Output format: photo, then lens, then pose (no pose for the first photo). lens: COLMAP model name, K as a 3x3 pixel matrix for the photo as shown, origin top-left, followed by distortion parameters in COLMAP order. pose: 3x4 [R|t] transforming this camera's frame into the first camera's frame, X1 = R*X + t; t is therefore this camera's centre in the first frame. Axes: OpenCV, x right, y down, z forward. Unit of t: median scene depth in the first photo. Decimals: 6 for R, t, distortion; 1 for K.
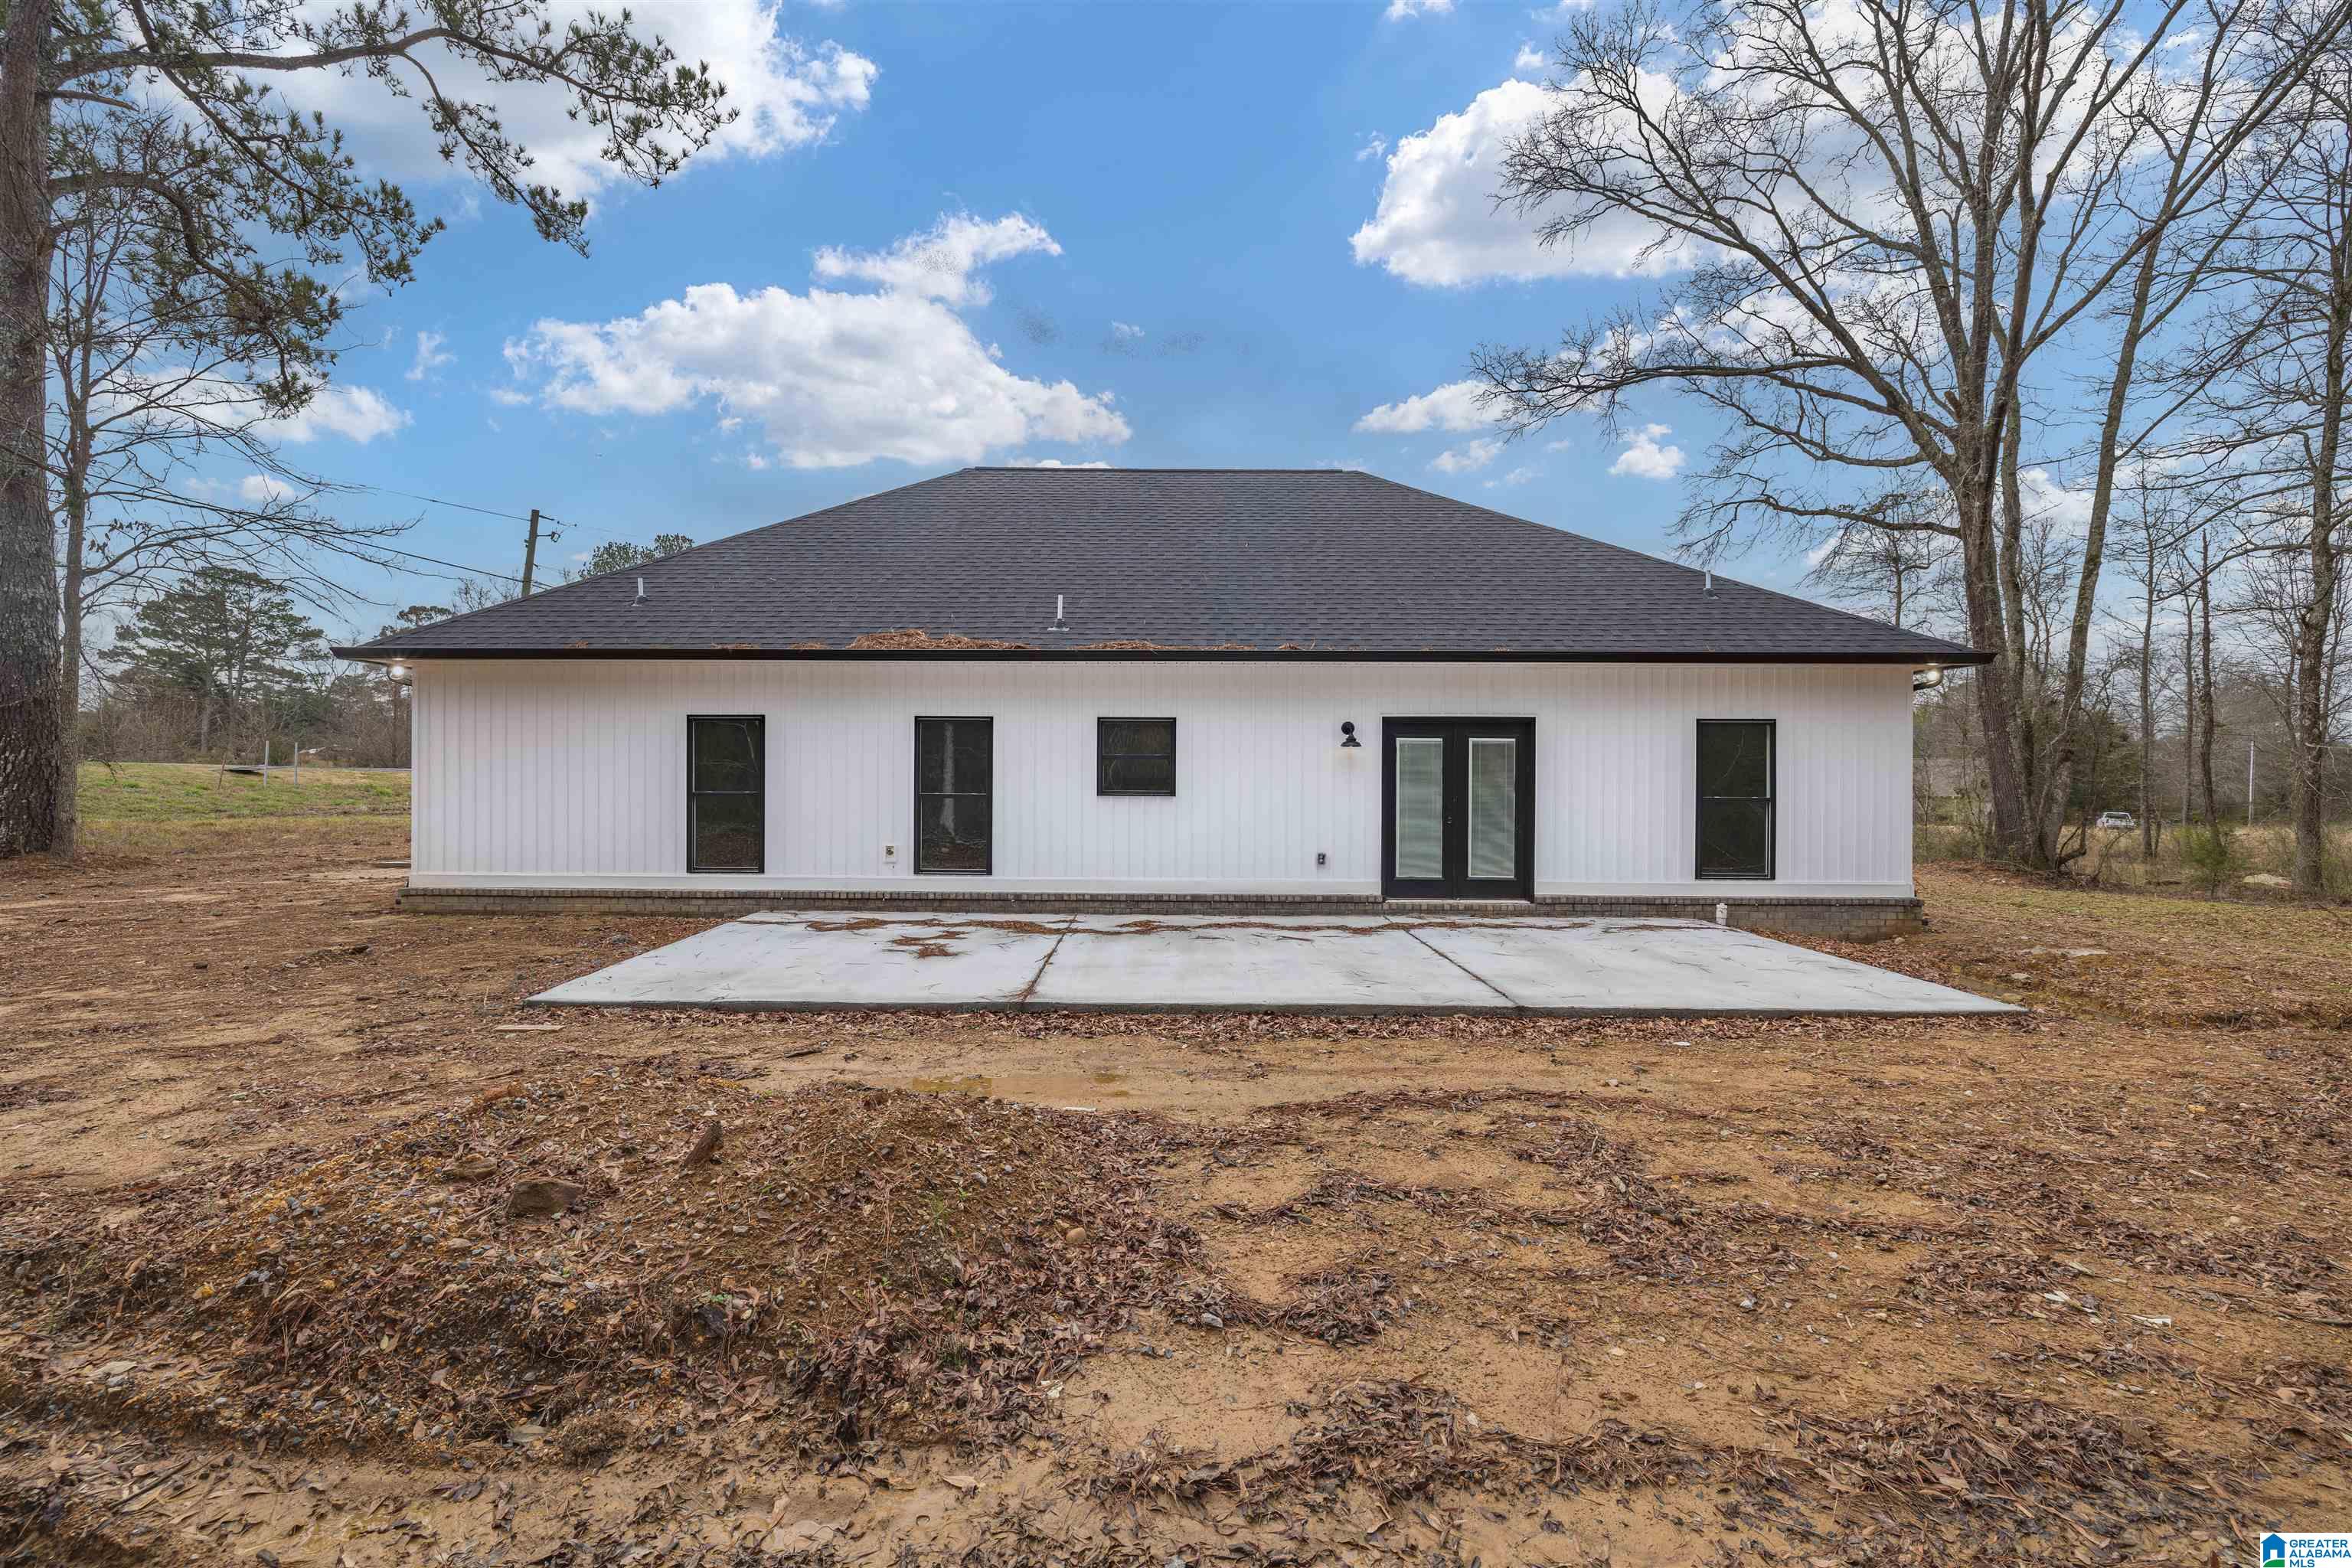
lens RADIAL K [[988.4, 0, 1174.2], [0, 988.4, 788.1], [0, 0, 1]] dist [0.001811, -0.000038]
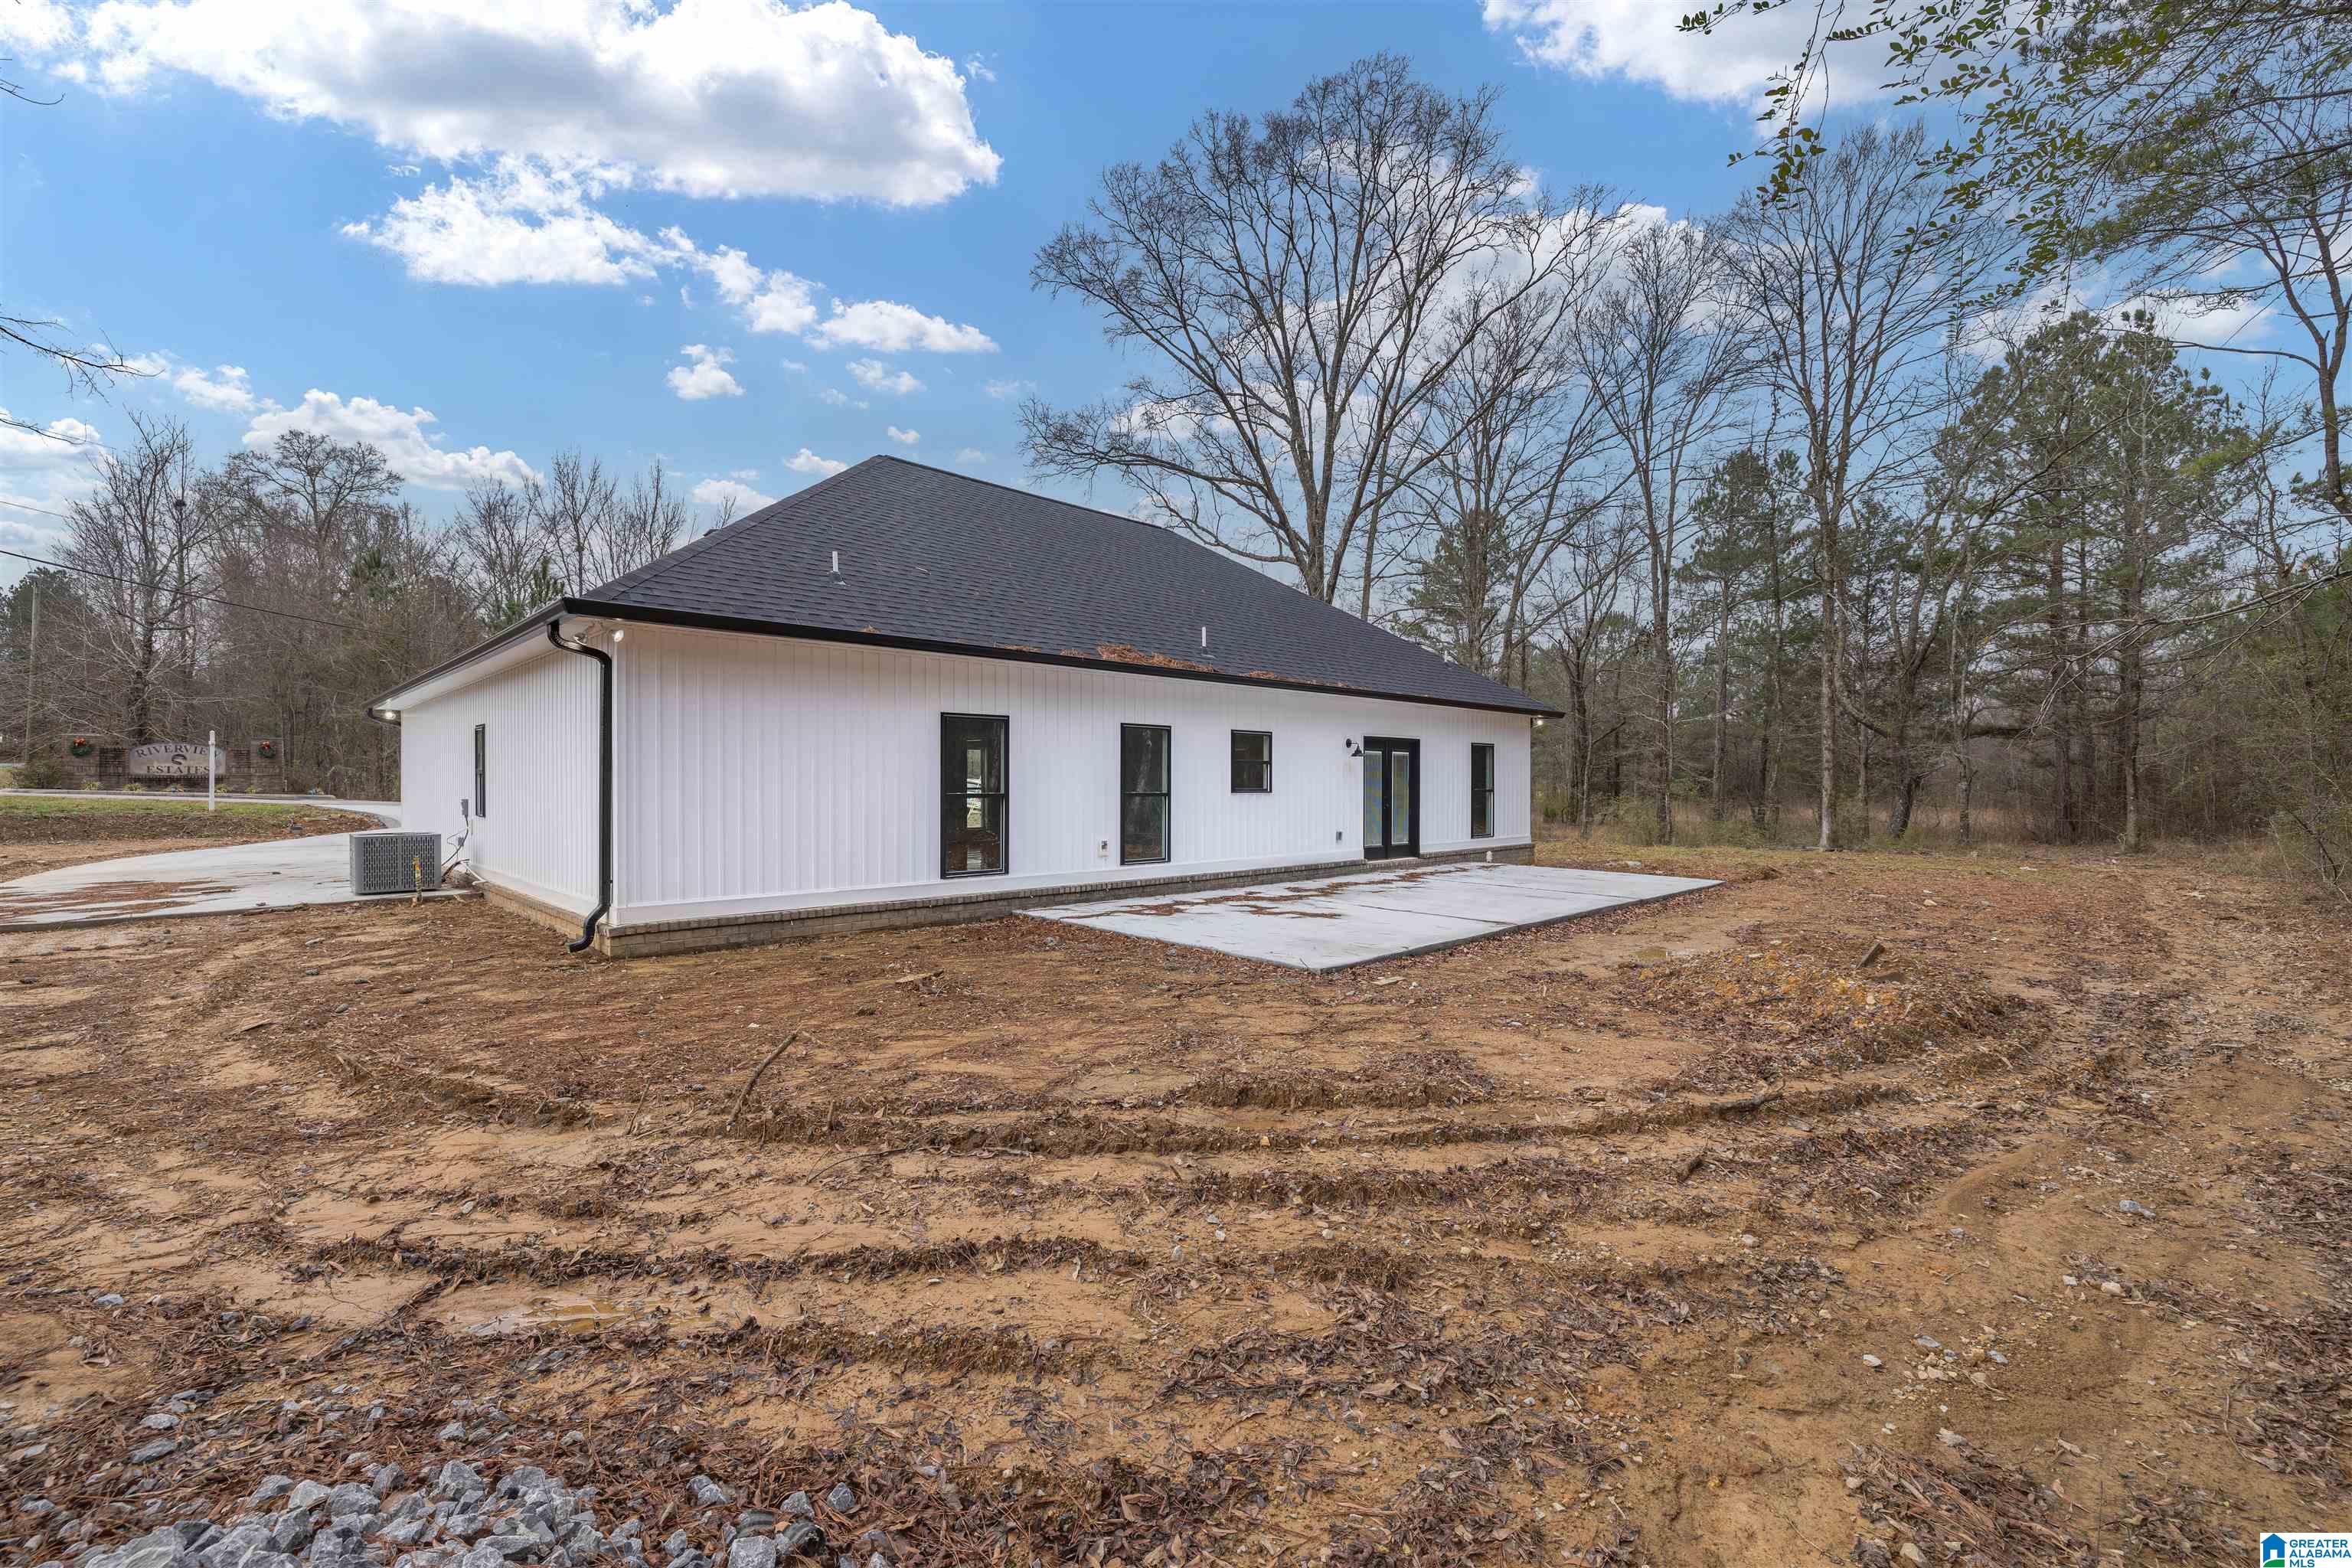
lens RADIAL K [[988.4, 0, 1174.2], [0, 988.4, 788.1], [0, 0, 1]] dist [0.001811, -0.000038]
pose [[0.703934, -0.006965, 0.710232, -1.006635], [0.002546, 0.999970, 0.007283, -0.007505], [-0.710261, -0.003318, 0.703930, 0.177229]]
